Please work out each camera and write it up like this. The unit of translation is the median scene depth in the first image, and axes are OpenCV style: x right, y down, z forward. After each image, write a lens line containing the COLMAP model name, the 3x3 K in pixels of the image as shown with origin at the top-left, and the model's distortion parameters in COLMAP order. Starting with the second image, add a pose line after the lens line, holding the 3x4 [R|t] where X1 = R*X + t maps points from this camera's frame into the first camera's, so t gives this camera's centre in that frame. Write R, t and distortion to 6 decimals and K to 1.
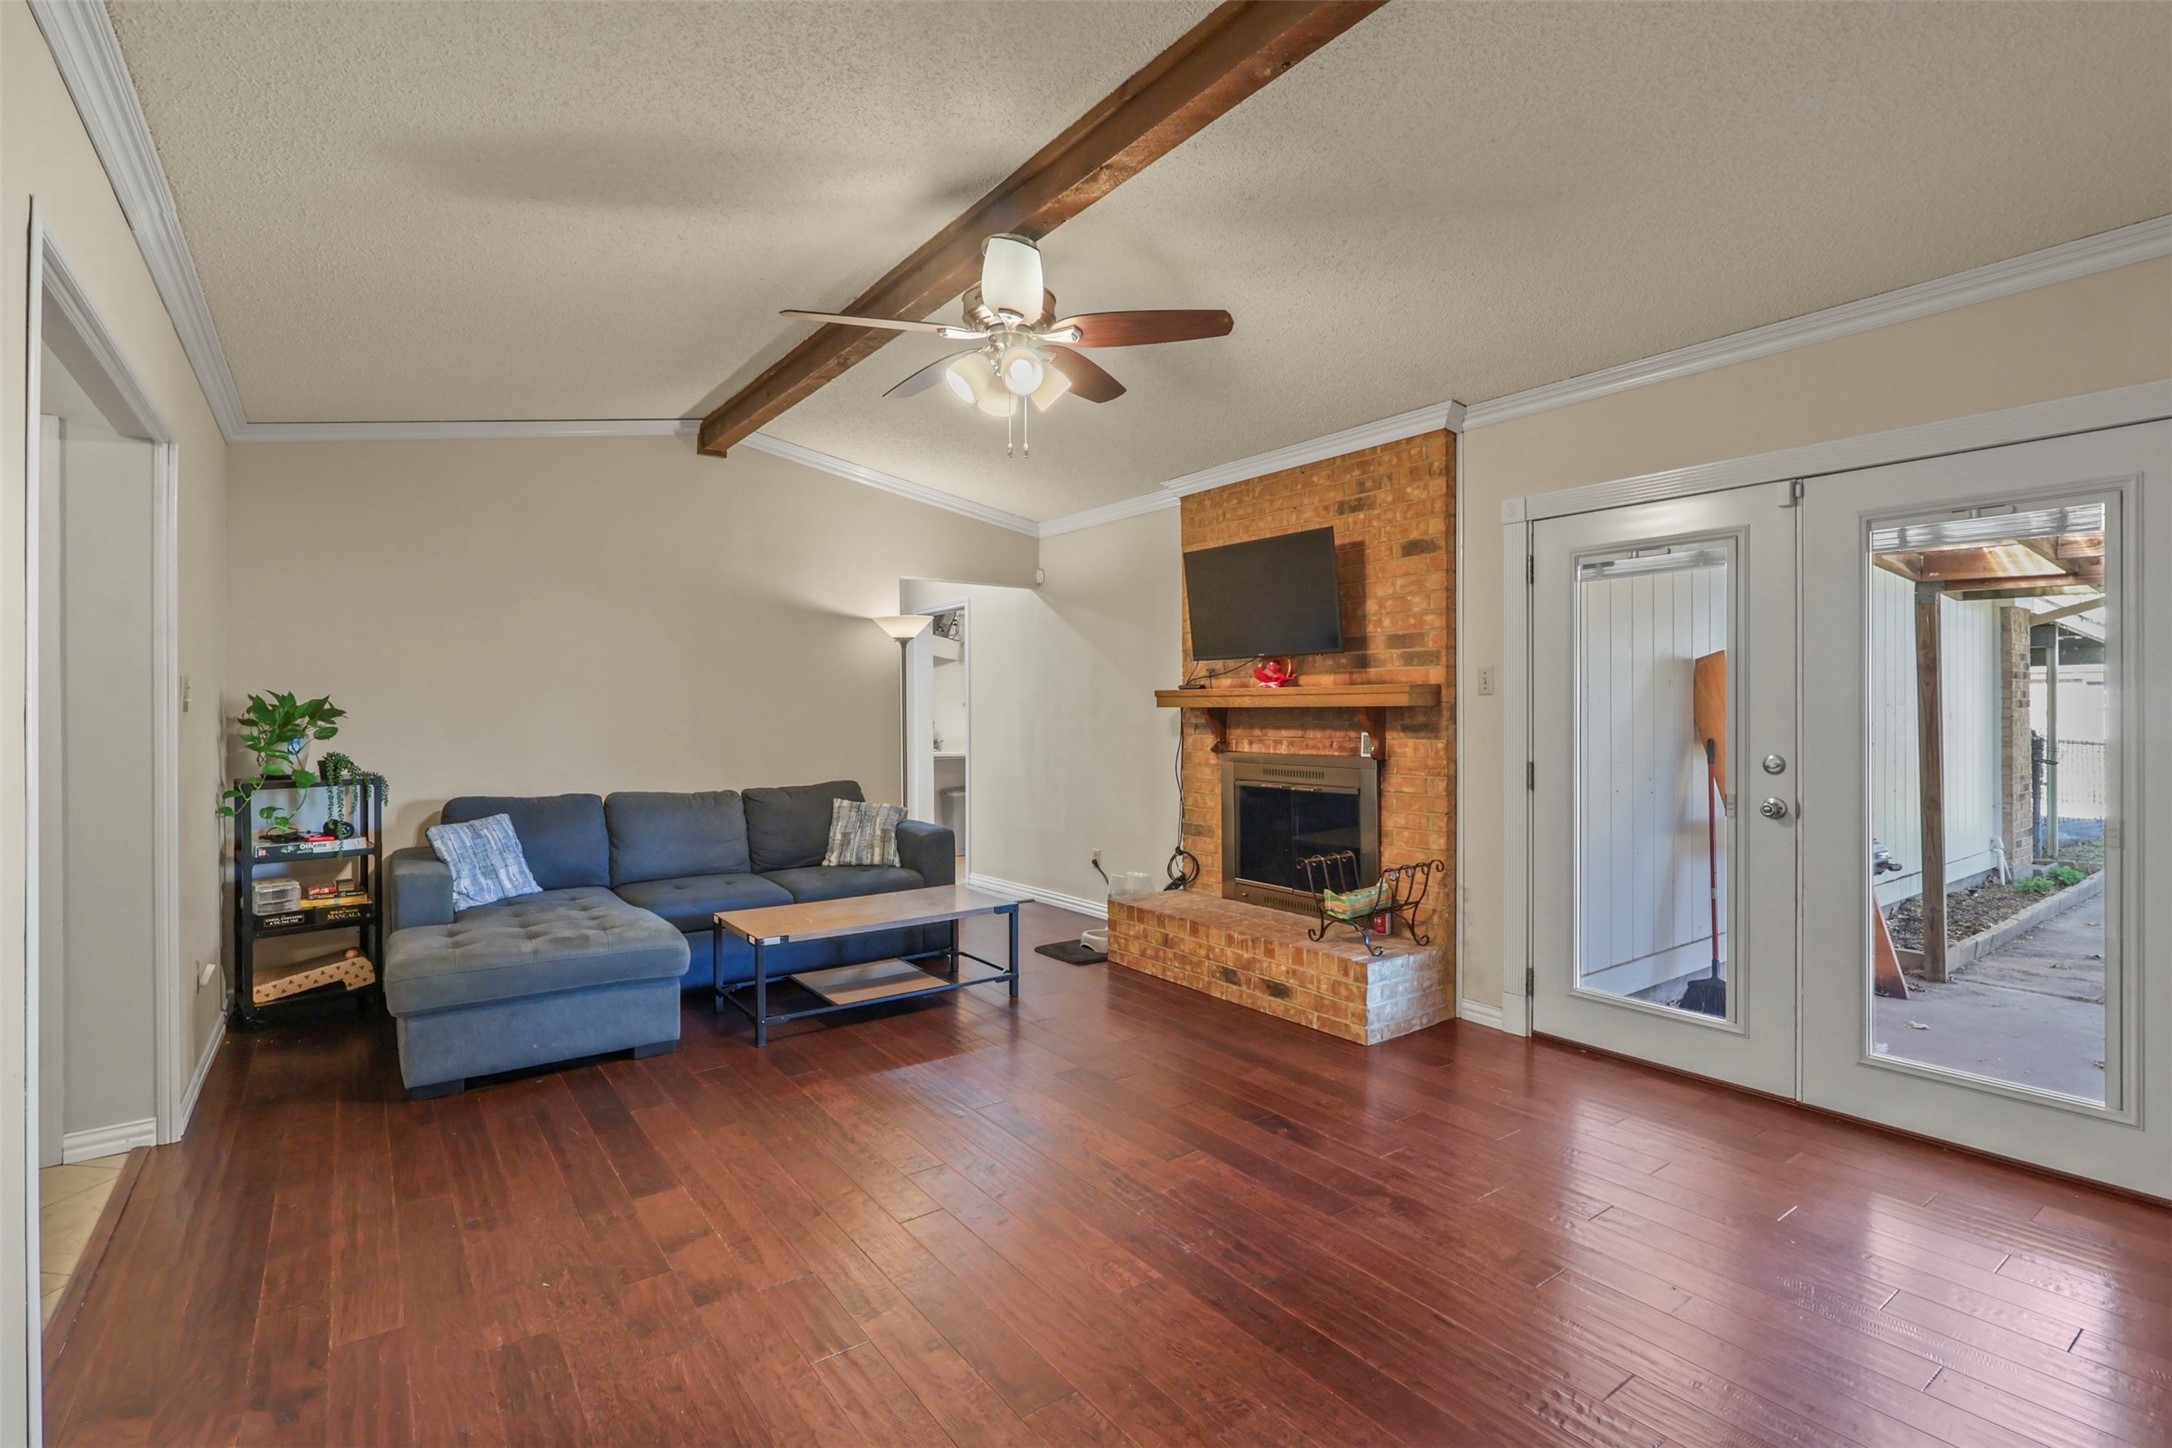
lens RADIAL K [[987.2, 0, 1084.8], [0, 987.2, 718.5], [0, 0, 1]] dist [-0.012719, 0.000520]
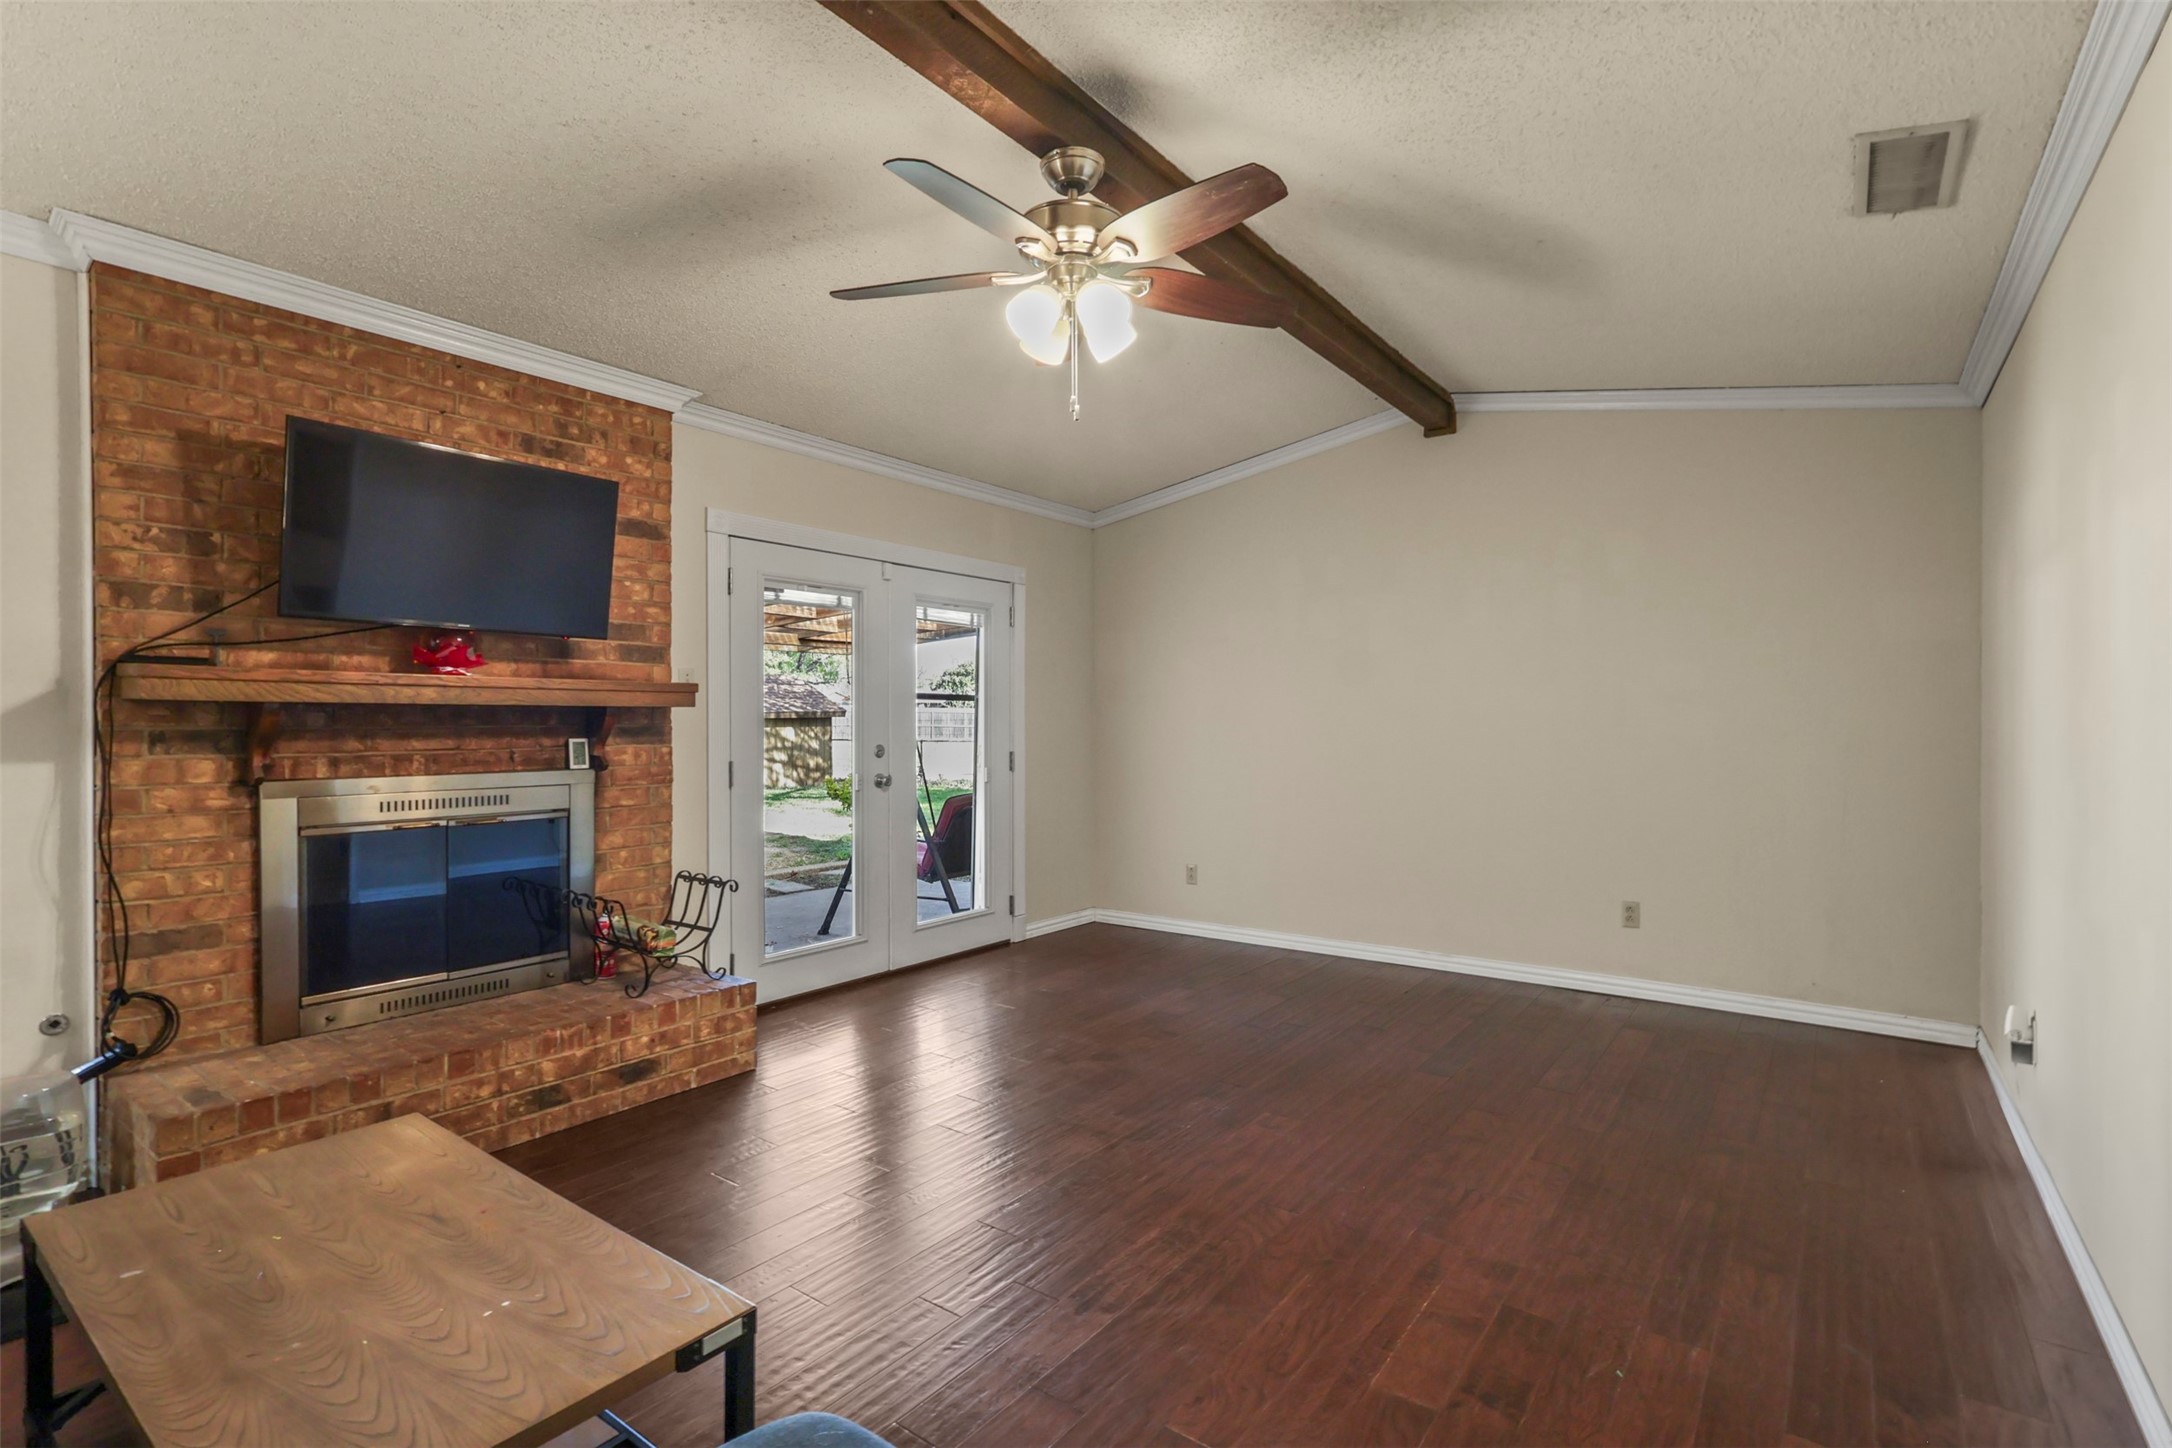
lens RADIAL K [[1003.5, 0, 1081.8], [0, 1003.5, 724.4], [0, 0, 1]] dist [-0.001912, -0.000234]
pose [[-0.277618, -0.003860, 0.960684, -0.628532], [0.004542, 0.999975, 0.005330, 0.000220], [-0.960681, 0.005843, -0.277594, 0.843431]]
